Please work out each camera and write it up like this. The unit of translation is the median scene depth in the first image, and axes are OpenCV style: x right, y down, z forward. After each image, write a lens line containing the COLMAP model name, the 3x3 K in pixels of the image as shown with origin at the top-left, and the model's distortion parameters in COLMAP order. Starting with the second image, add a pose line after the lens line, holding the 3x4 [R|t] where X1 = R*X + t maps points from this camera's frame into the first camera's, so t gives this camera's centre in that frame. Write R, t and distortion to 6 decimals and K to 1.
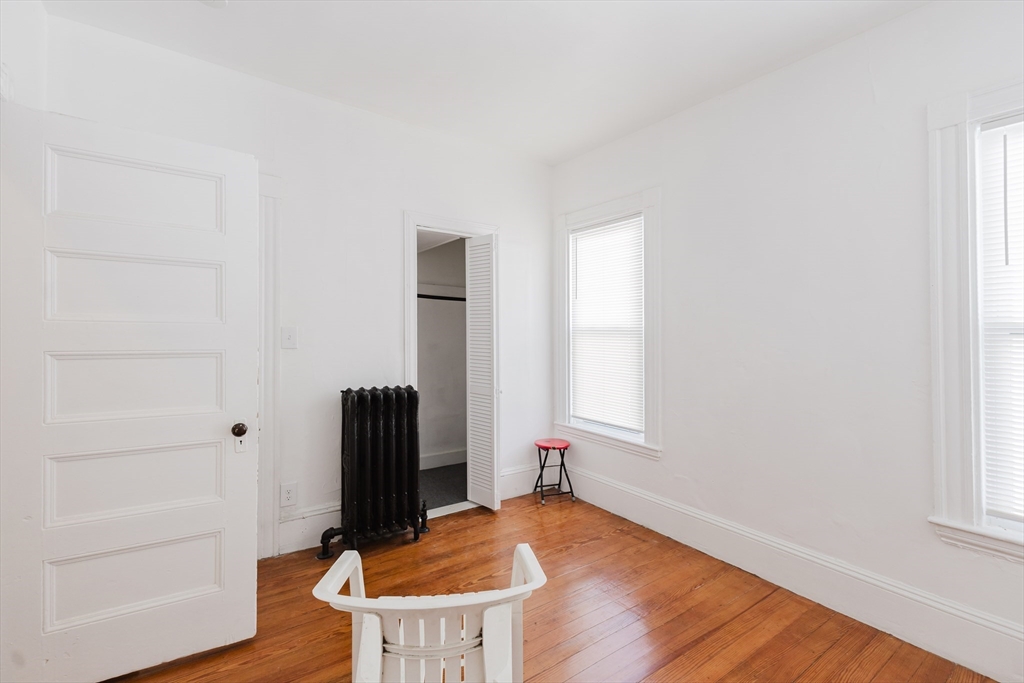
lens RADIAL K [[446.2, 0, 509.0], [0, 446.2, 327.9], [0, 0, 1]] dist [0.010257, -0.002122]
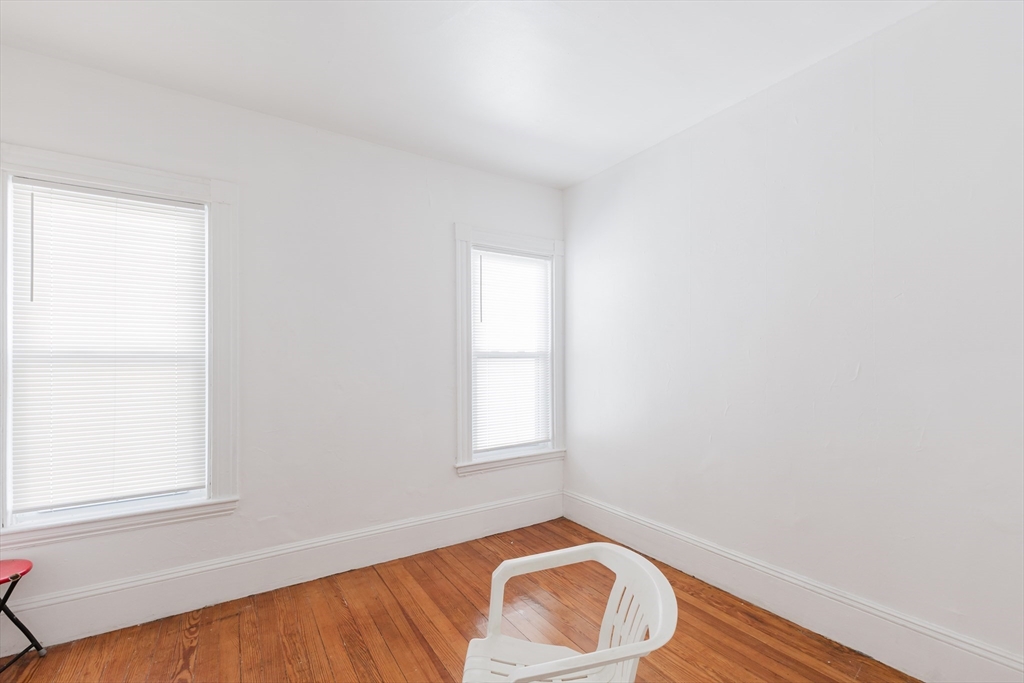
lens RADIAL K [[446.2, 0, 513.3], [0, 446.2, 352.3], [0, 0, 1]] dist [0.010257, -0.002122]
pose [[0.046689, 0.007404, 0.998882, -0.576585], [-0.005292, 0.999960, -0.007165, 0.003022], [-0.998895, -0.004951, 0.046727, 0.541032]]
